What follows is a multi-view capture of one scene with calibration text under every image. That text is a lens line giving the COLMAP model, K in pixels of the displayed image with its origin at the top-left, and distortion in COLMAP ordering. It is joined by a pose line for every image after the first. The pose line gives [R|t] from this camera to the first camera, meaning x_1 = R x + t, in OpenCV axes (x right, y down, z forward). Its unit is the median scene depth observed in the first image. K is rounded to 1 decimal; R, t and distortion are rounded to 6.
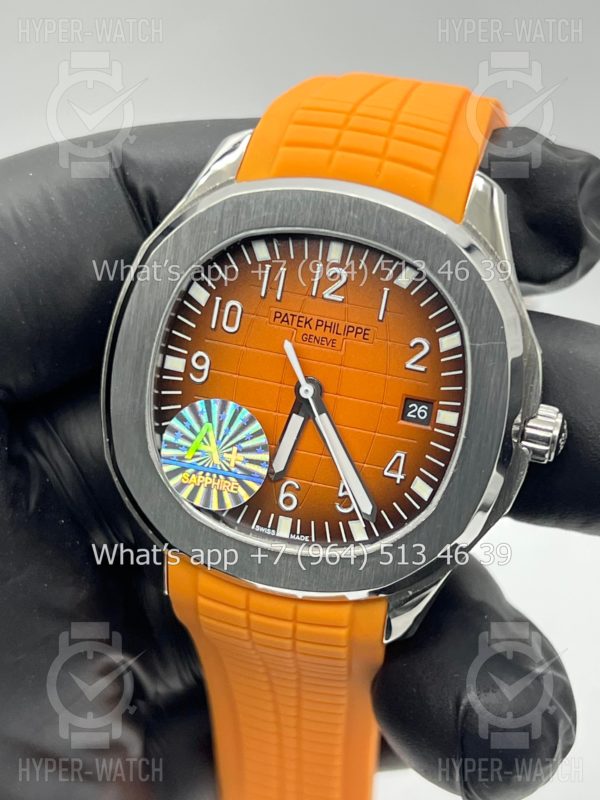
lens RADIAL K [[1937.9, 0, 300.0], [0, 1937.9, 400.0], [0, 0, 1]] dist [0.295679, -0.012321]
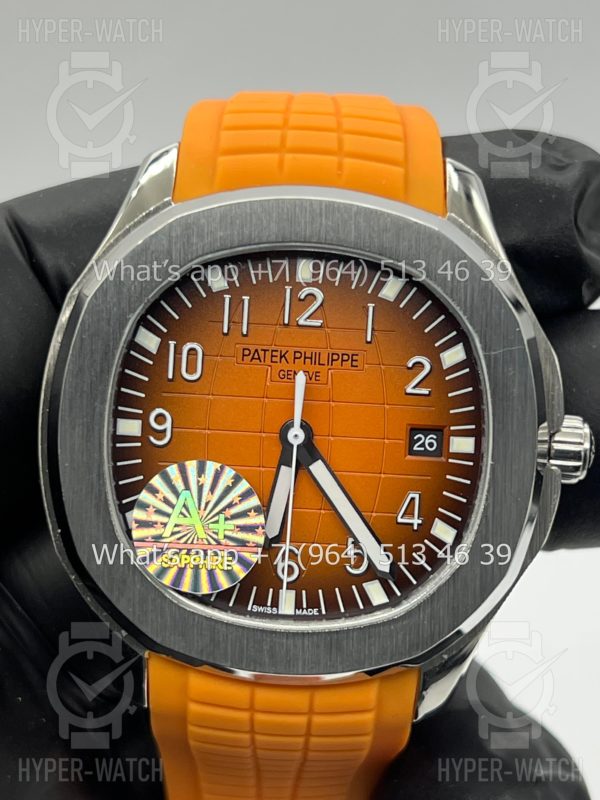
lens RADIAL K [[1937.9, 0, 300.0], [0, 1937.9, 400.0], [0, 0, 1]] dist [0.295679, -0.012321]
pose [[0.975392, -0.133559, 0.175419, -0.139759], [0.142280, 0.989094, -0.038061, 0.012047], [-0.168422, 0.062083, 0.983758, 0.170038]]
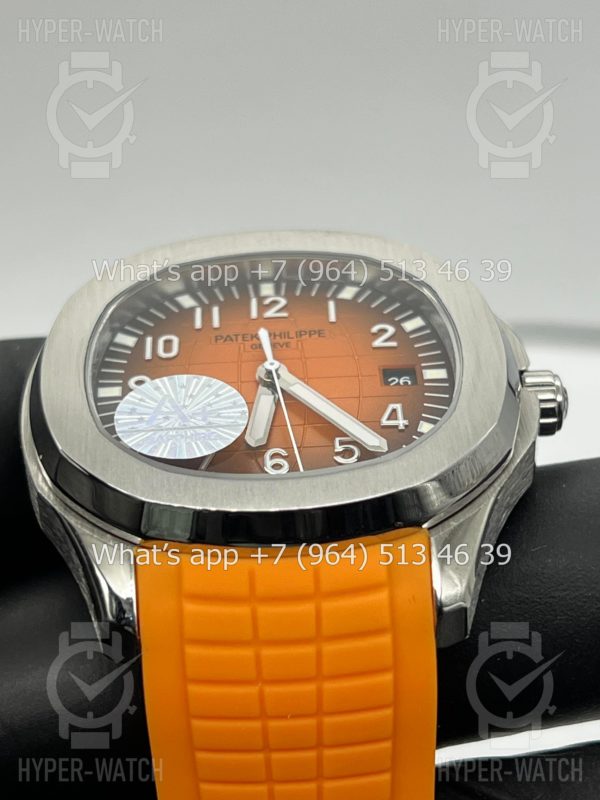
lens RADIAL K [[1937.9, 0, 300.0], [0, 1937.9, 400.0], [0, 0, 1]] dist [0.295679, -0.012321]
pose [[0.963263, -0.034788, 0.266298, -0.214249], [0.239941, 0.556891, -0.795173, 0.690727], [-0.120636, 0.829857, 0.544779, 0.537633]]
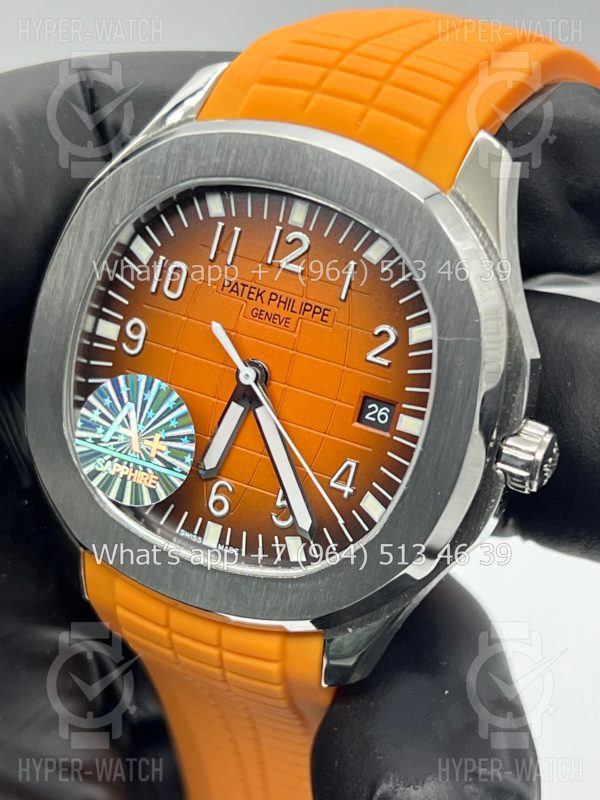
lens RADIAL K [[1937.9, 0, 300.0], [0, 1937.9, 400.0], [0, 0, 1]] dist [0.295679, -0.012321]
pose [[0.981739, 0.099136, -0.162360, 0.161807], [-0.099408, 0.995026, 0.006467, -0.001978], [0.162193, 0.009791, 0.986710, 0.177218]]
